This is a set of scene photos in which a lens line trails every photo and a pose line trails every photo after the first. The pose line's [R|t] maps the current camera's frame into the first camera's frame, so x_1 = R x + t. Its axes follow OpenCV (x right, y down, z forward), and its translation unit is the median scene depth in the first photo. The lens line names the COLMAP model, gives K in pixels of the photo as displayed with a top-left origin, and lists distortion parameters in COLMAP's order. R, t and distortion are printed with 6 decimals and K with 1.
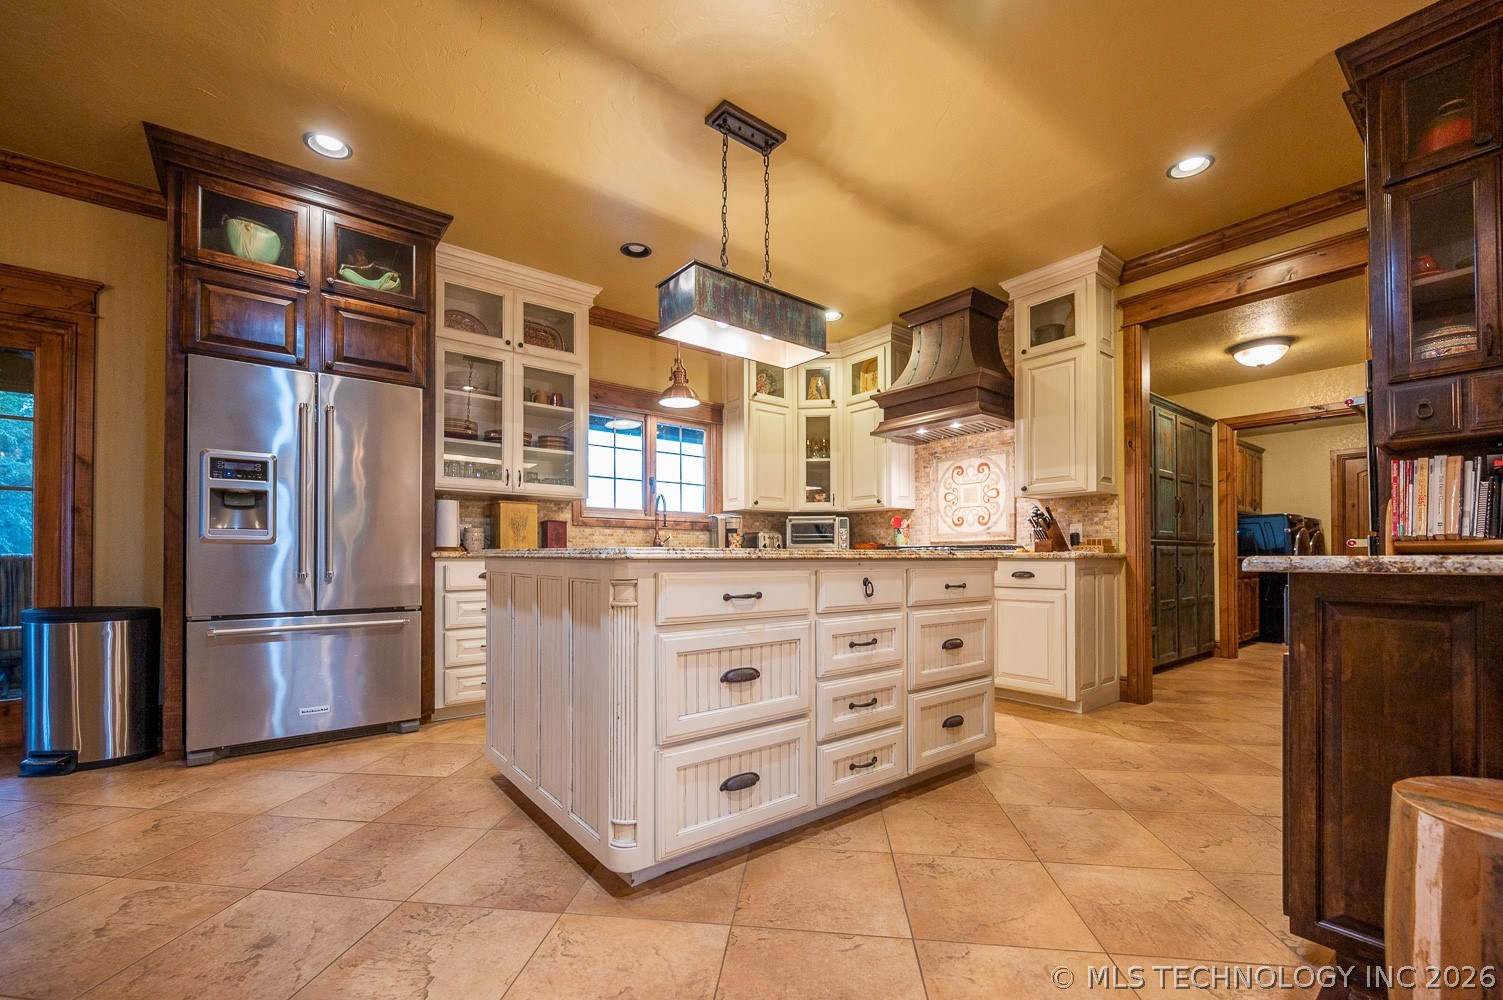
lens RADIAL K [[605.7, 0, 741.2], [0, 605.7, 551.2], [0, 0, 1]] dist [-0.000750, -0.000308]
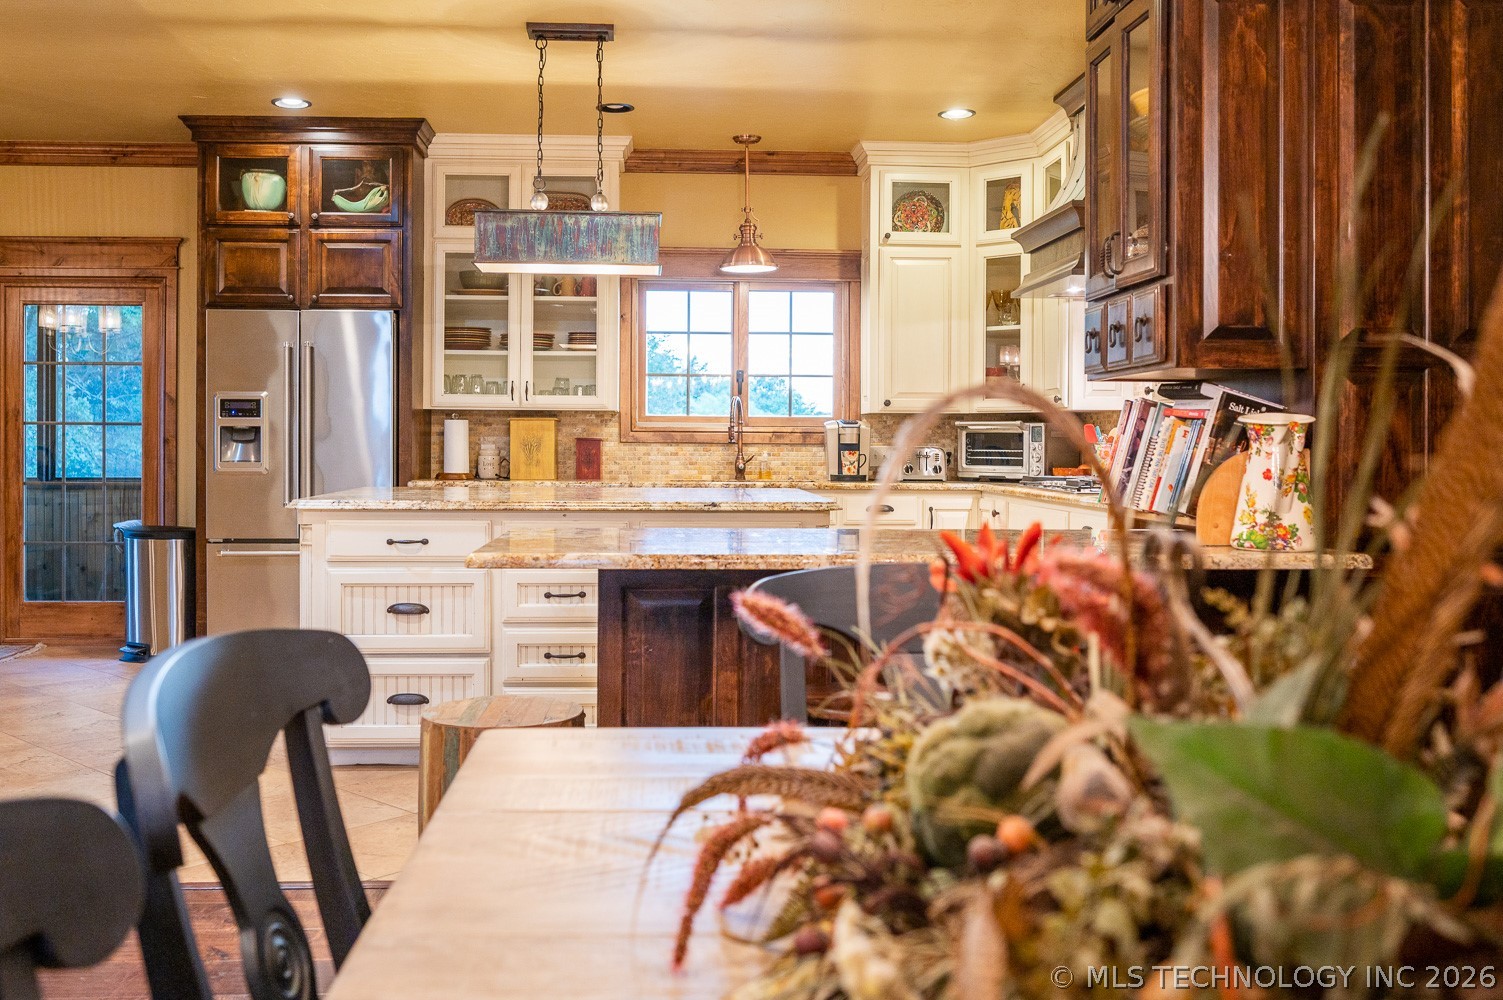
lens RADIAL K [[1340.2, 0, 750.3], [0, 1340.2, 447.9], [0, 0, 1]] dist [-0.000002, 0.006281]
pose [[0.826342, 0.006269, -0.563133, 1.132773], [0.000229, 0.999934, 0.011468, -0.076825], [0.563168, -0.009606, 0.826286, -0.431008]]
